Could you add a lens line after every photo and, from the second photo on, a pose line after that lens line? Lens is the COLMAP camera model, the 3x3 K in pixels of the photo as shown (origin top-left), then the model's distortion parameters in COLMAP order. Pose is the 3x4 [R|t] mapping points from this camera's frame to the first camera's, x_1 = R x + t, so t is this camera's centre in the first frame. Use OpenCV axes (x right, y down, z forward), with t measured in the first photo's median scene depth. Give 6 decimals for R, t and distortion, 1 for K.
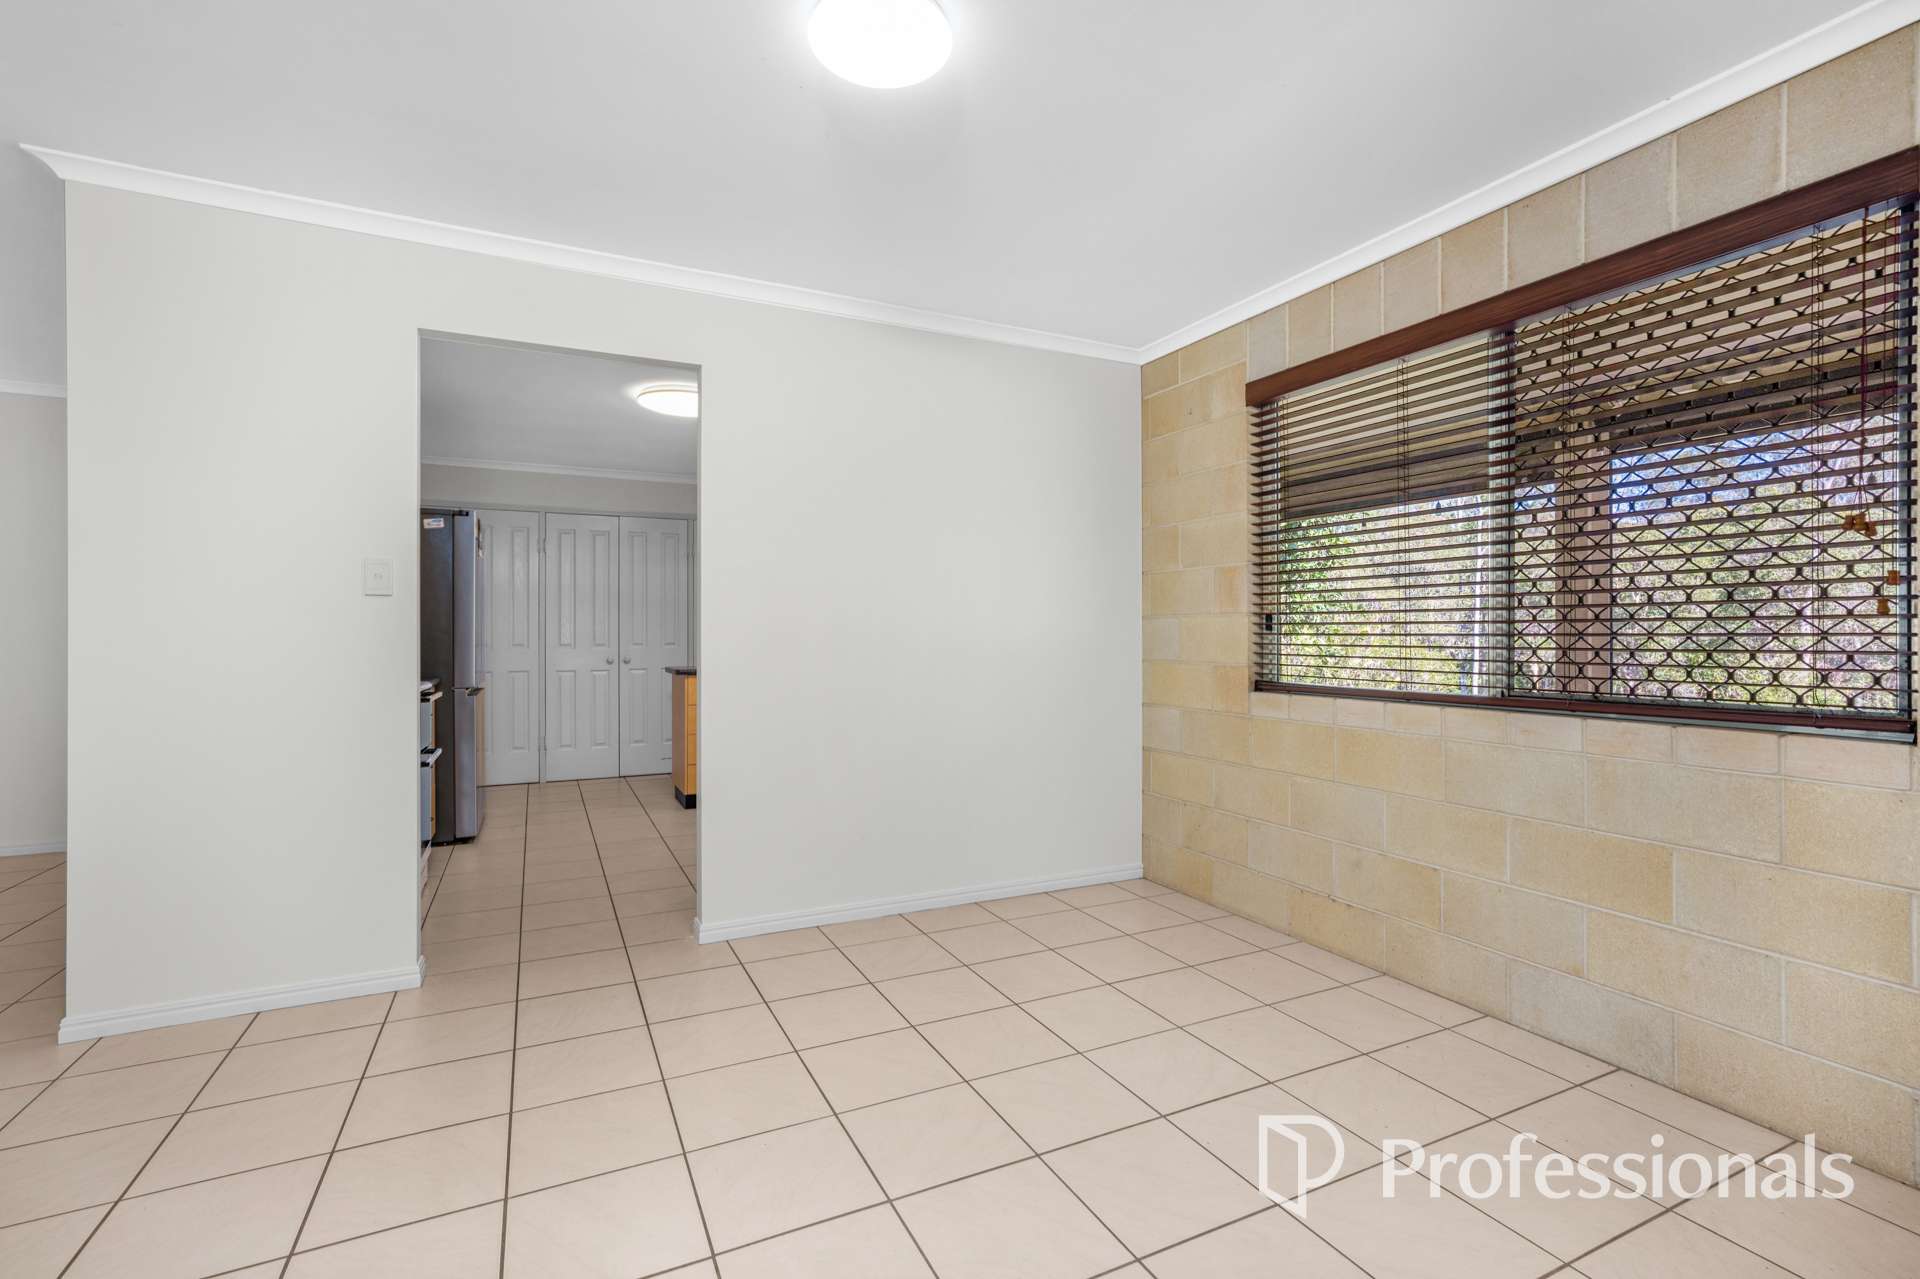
lens RADIAL K [[858.6, 0, 955.2], [0, 858.6, 632.6], [0, 0, 1]] dist [0.000855, 0.000222]
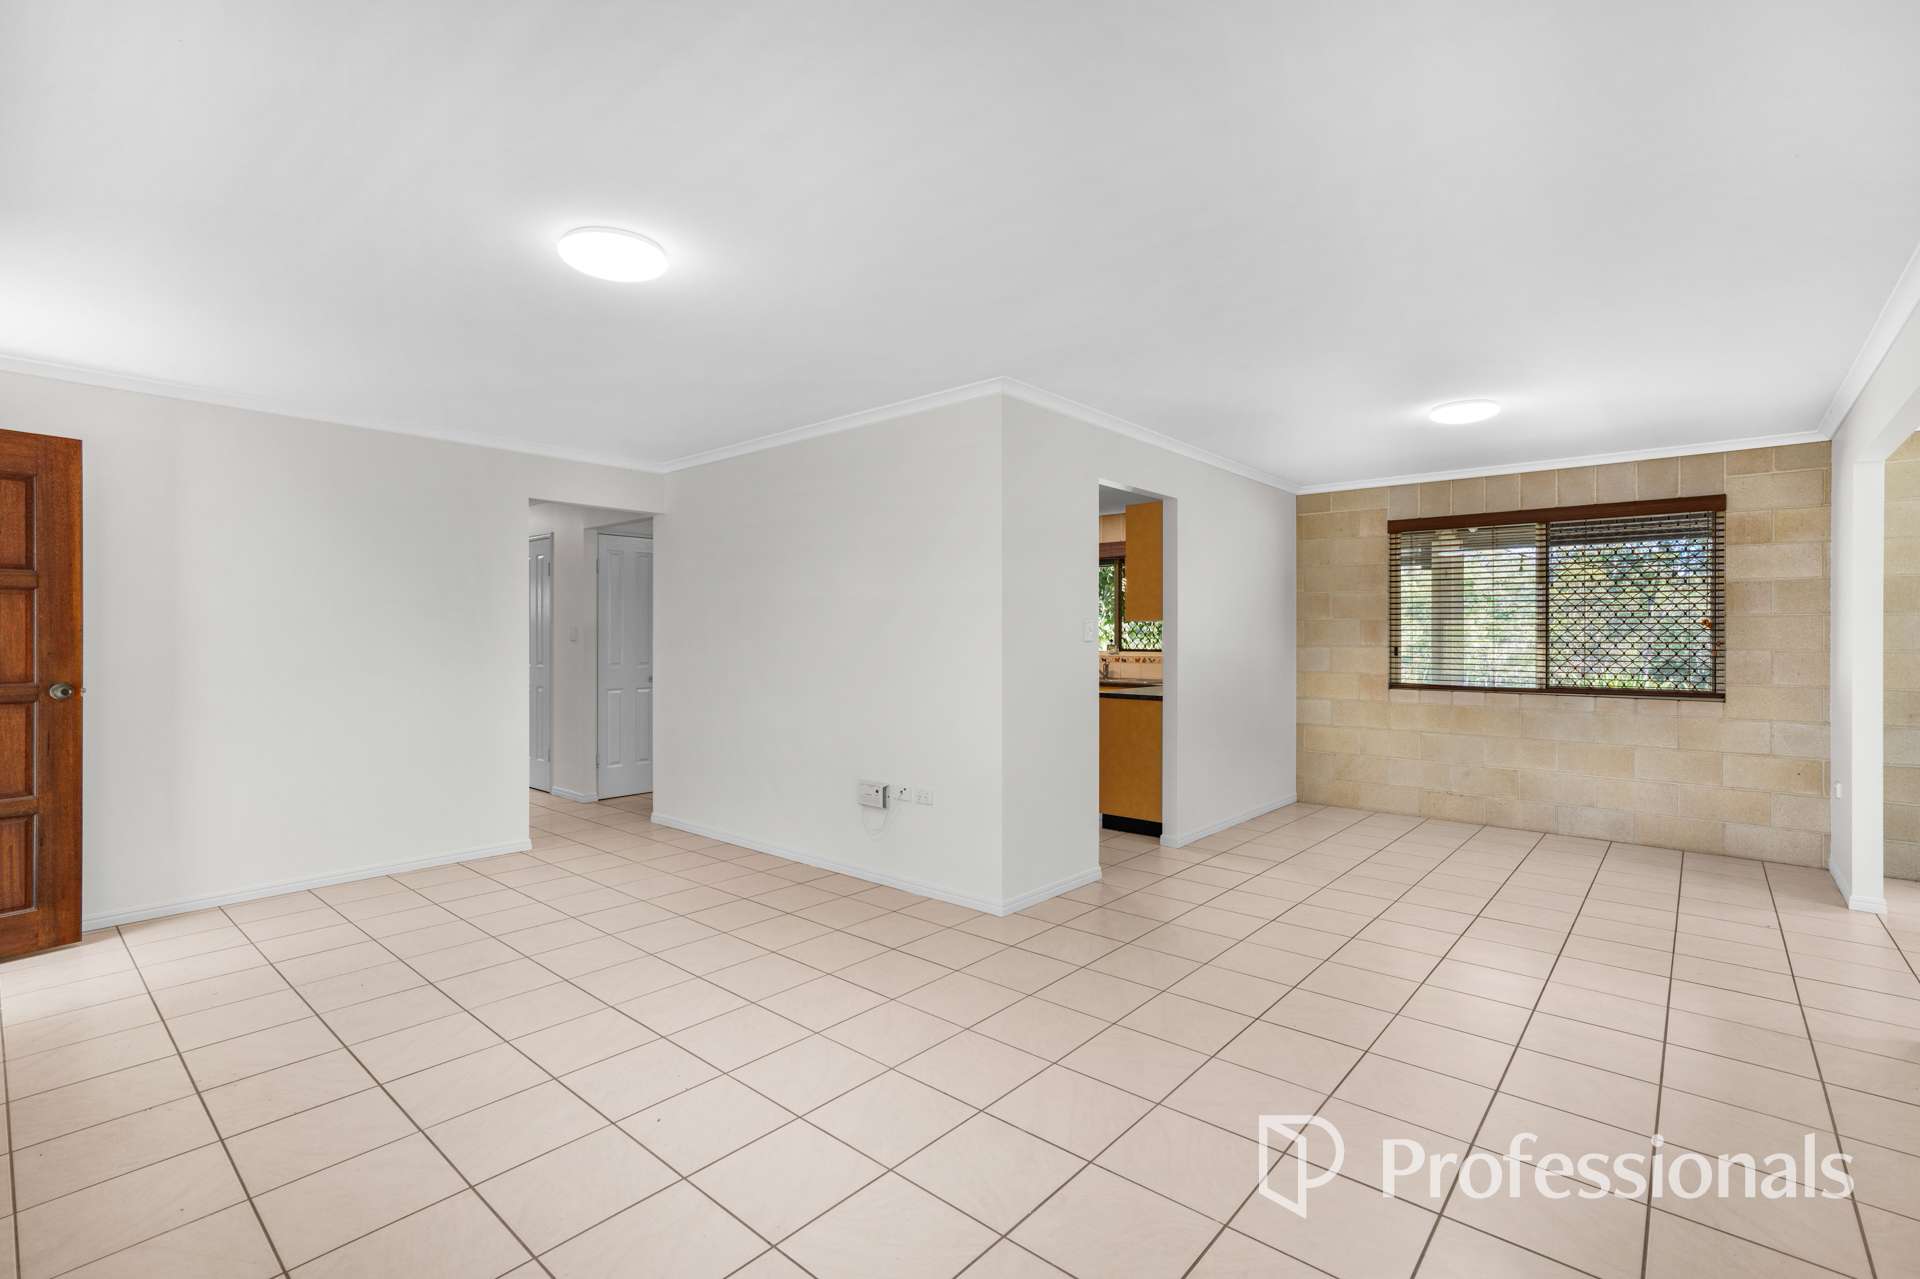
lens RADIAL K [[858.6, 0, 955.2], [0, 858.6, 632.6], [0, 0, 1]] dist [0.000855, 0.000222]
pose [[0.920946, -0.002289, 0.389683, -1.247832], [0.001139, 0.999994, 0.003181, -0.059680], [-0.389688, -0.002486, 0.920943, -0.335898]]
